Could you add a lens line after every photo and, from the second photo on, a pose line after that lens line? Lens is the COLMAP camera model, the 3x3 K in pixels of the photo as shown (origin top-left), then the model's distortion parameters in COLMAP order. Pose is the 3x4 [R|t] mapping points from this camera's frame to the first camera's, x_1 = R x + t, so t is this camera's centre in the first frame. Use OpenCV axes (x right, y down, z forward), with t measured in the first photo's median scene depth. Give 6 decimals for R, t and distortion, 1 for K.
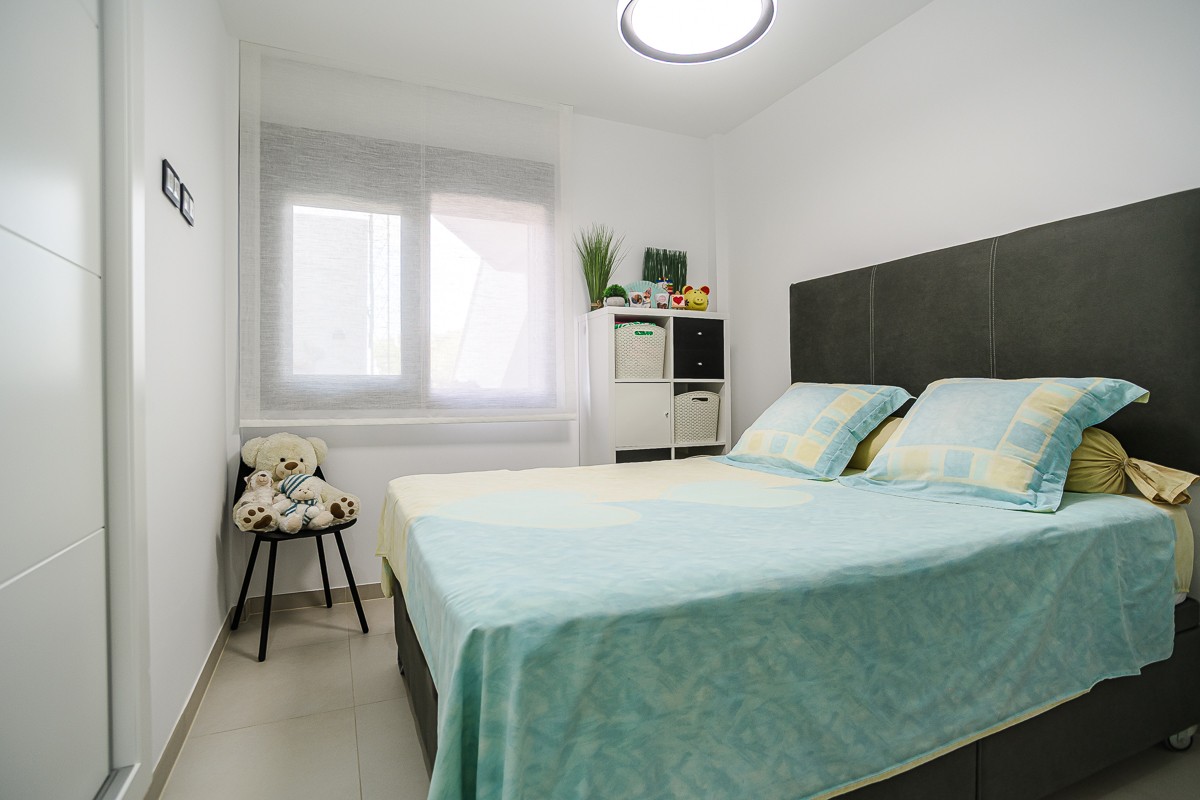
lens RADIAL K [[612.0, 0, 603.3], [0, 612.0, 395.7], [0, 0, 1]] dist [-0.062328, 0.022783]
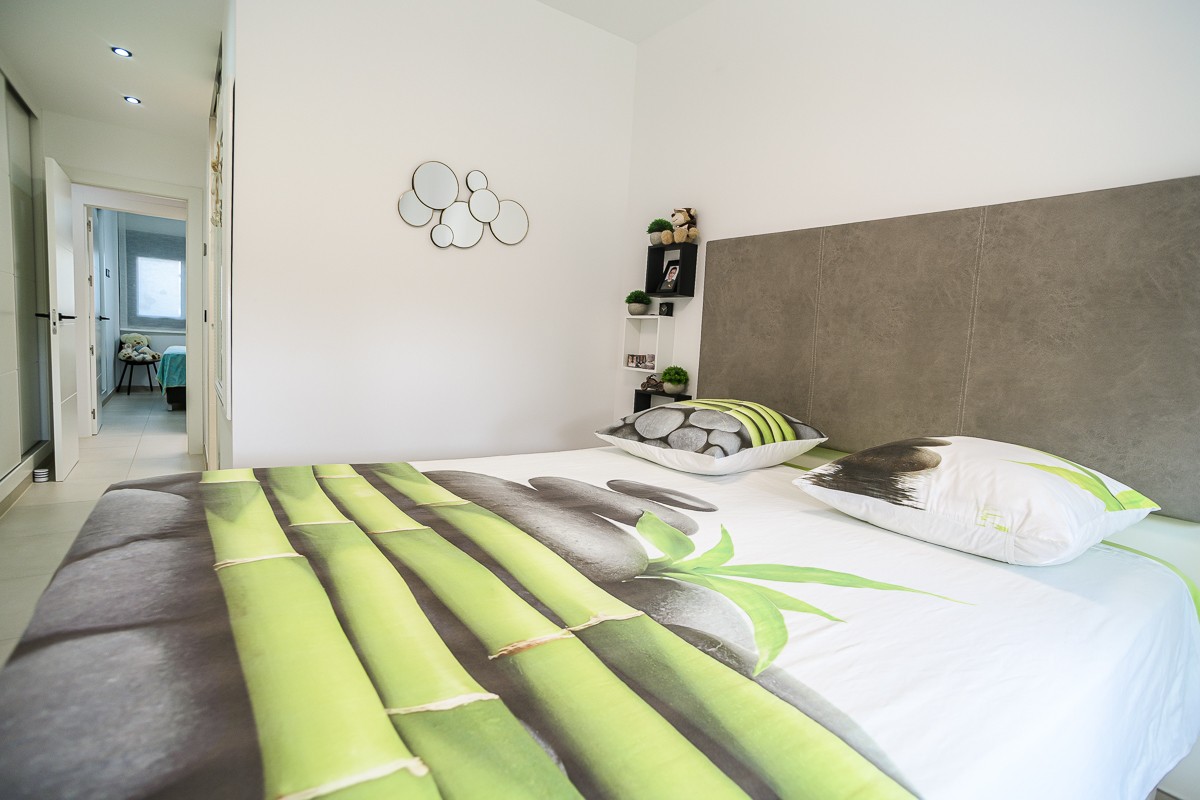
lens RADIAL K [[612.0, 0, 640.3], [0, 612.0, 399.3], [0, 0, 1]] dist [-0.062328, 0.022783]
pose [[0.972451, 0.049927, 0.227699, 1.418841], [-0.070801, 0.993910, 0.084443, -0.042420], [-0.222096, -0.098238, 0.970063, -2.757434]]
